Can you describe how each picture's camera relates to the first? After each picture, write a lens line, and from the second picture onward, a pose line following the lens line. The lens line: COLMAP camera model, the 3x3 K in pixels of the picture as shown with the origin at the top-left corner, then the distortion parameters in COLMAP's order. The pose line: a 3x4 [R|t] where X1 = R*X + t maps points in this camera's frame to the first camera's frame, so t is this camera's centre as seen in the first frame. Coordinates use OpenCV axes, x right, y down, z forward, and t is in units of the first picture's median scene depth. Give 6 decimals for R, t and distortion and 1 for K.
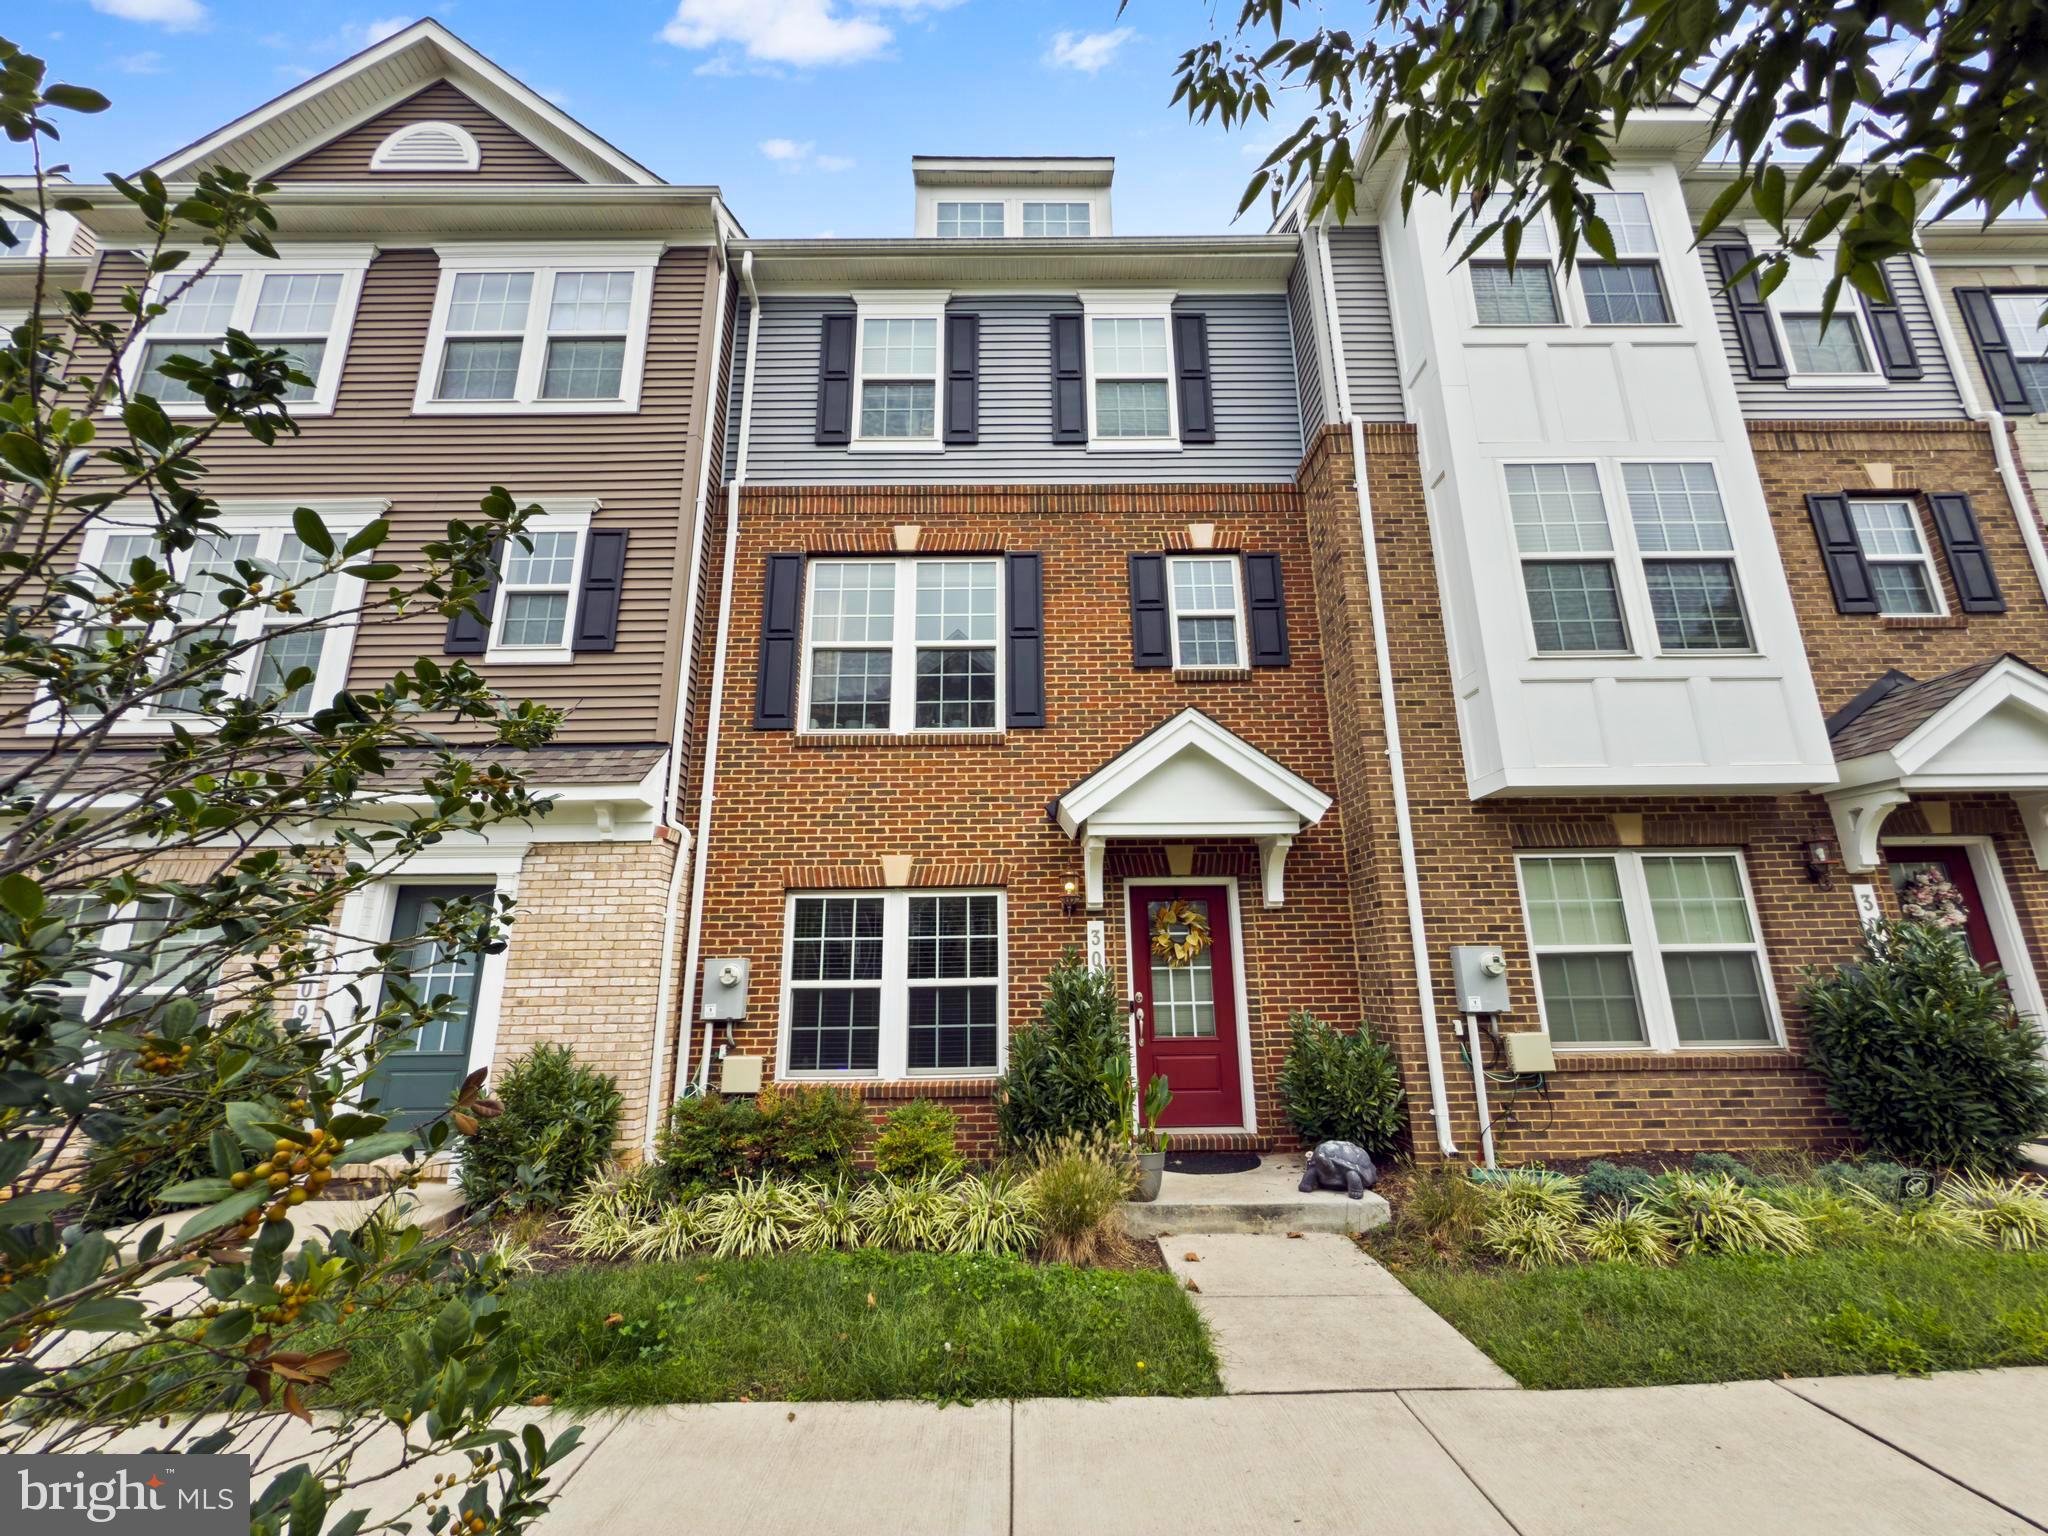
lens RADIAL K [[814.0, 0, 1025.0], [0, 814.0, 763.6], [0, 0, 1]] dist [-0.002059, -0.000426]
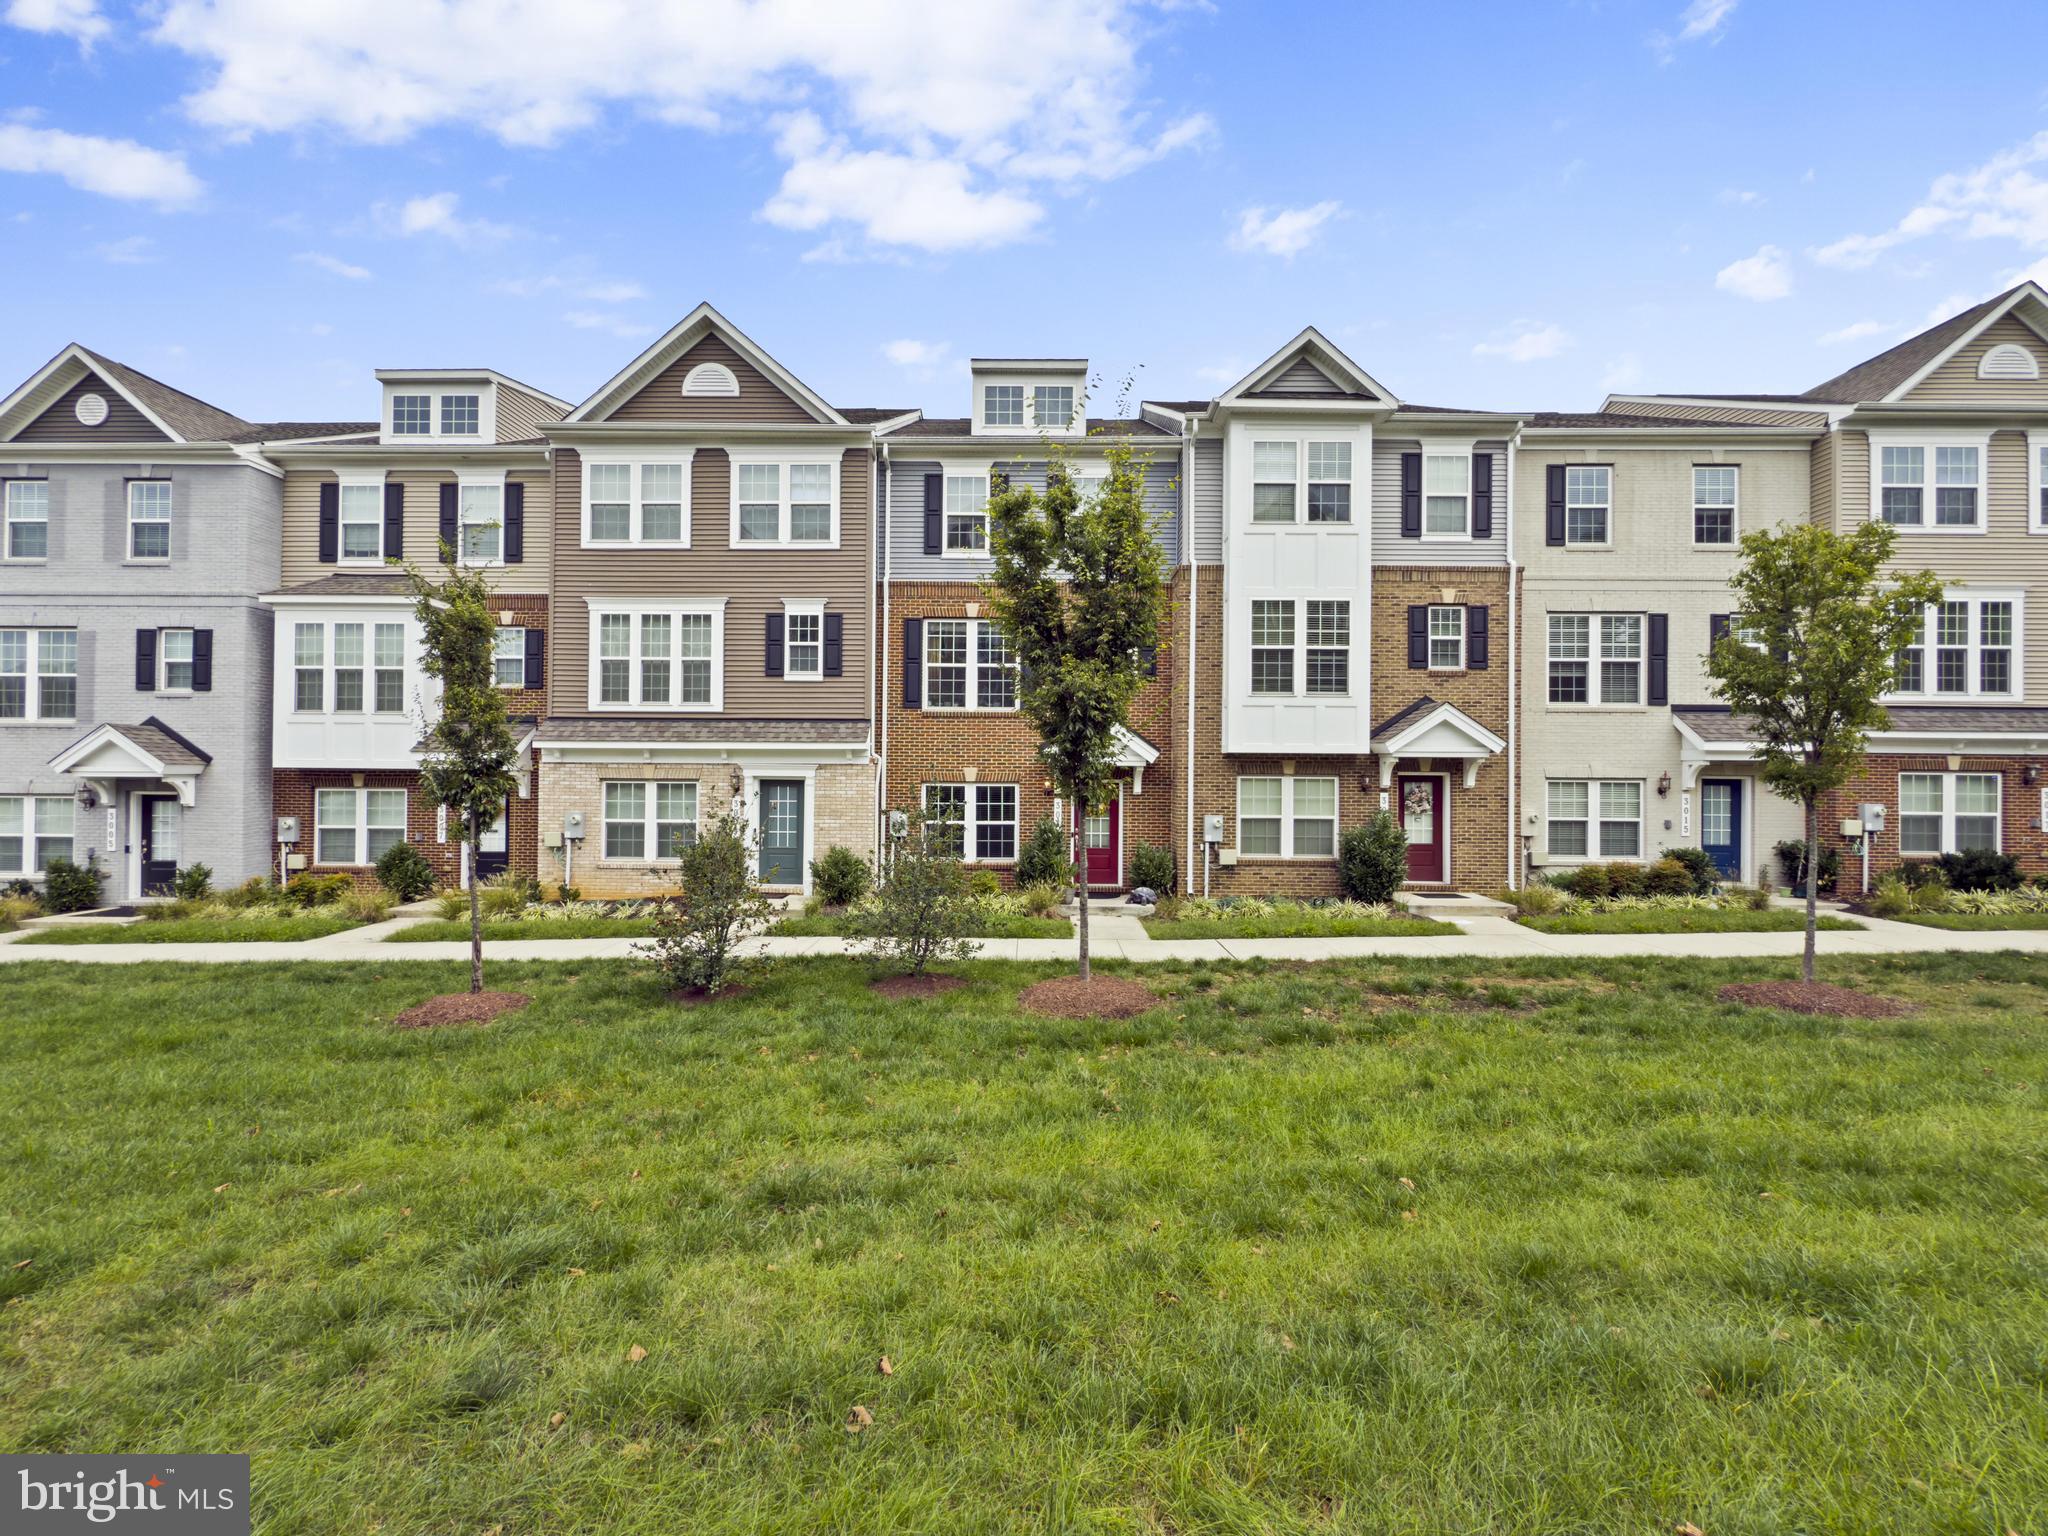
lens RADIAL K [[814.0, 0, 1025.0], [0, 814.0, 763.6], [0, 0, 1]] dist [-0.002059, -0.000426]
pose [[0.999603, 0.019905, -0.019945, 0.037165], [-0.014529, 0.970554, 0.240444, -0.444043], [0.024144, -0.240058, 0.970458, -1.181160]]
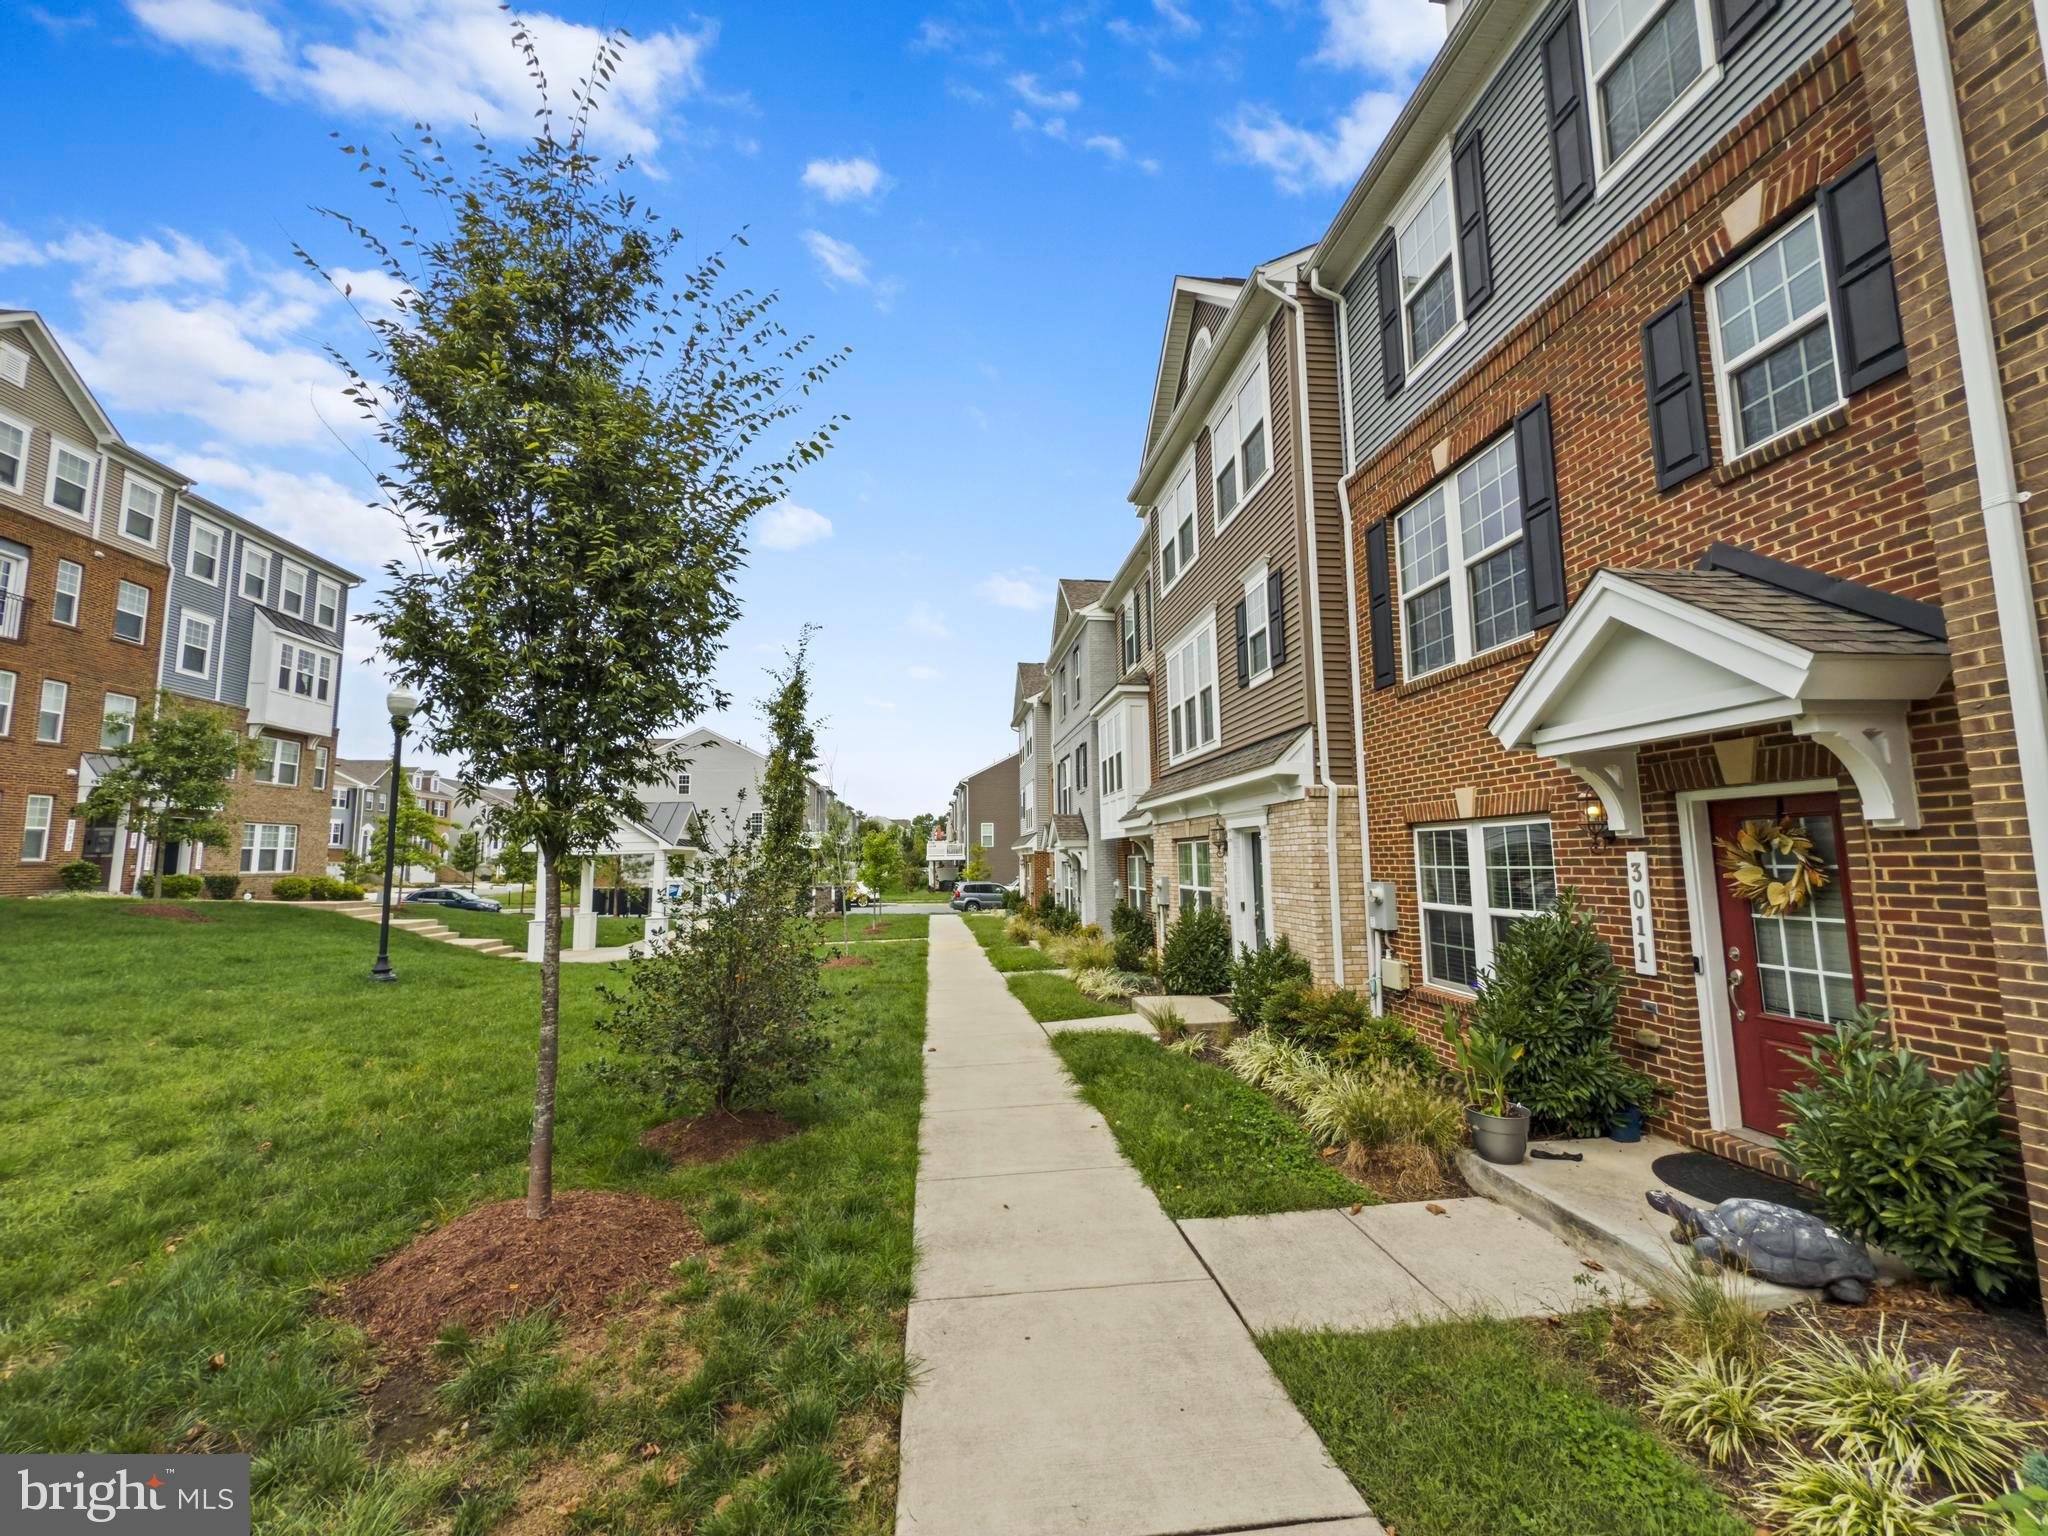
lens RADIAL K [[814.0, 0, 1025.0], [0, 814.0, 763.6], [0, 0, 1]] dist [-0.002059, -0.000426]
pose [[0.109871, -0.106952, -0.988175, 0.799157], [0.262745, 0.961954, -0.074900, 0.015484], [0.958589, -0.251409, 0.133792, 0.348553]]
